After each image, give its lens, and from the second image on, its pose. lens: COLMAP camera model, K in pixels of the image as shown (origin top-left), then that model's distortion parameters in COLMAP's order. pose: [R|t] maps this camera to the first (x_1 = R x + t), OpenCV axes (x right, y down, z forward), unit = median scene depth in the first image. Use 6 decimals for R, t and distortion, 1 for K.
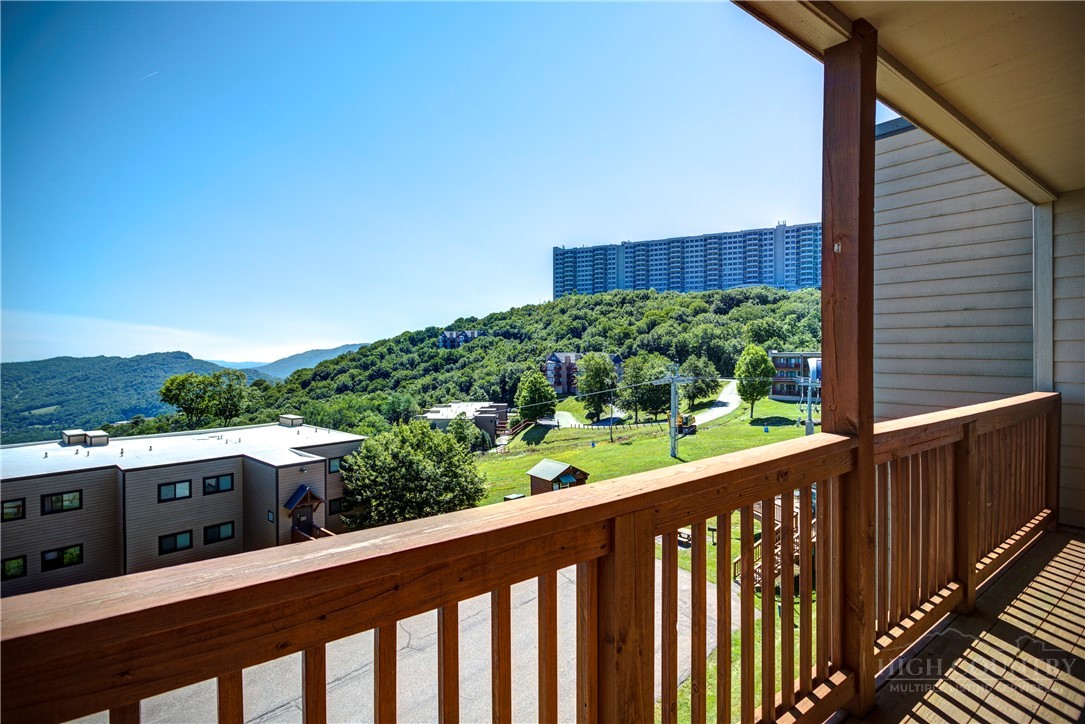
lens RADIAL K [[540.4, 0, 524.5], [0, 540.4, 352.8], [0, 0, 1]] dist [-0.000682, 0.000068]
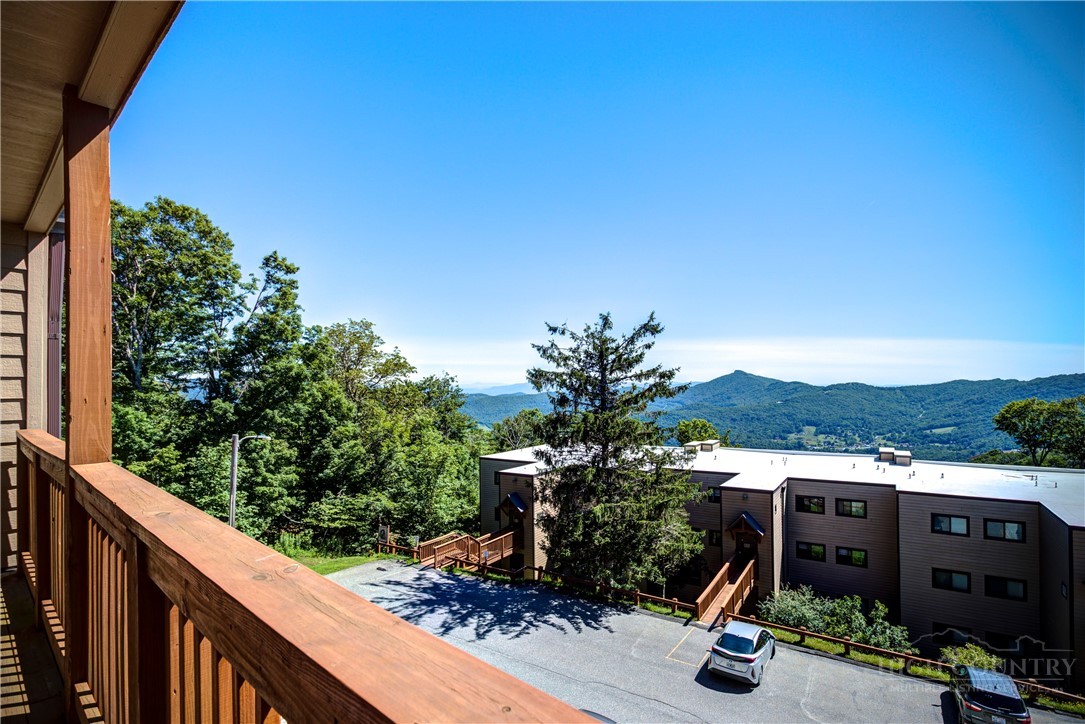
lens RADIAL K [[545.7, 0, 542.5], [0, 545.7, 362.0], [0, 0, 1]] dist [-0.014178, -0.000257]
pose [[0.172248, -0.036281, -0.984385, 0.179208], [0.011113, 0.999329, -0.034887, -0.000955], [0.984991, -0.004930, 0.172536, 0.160452]]
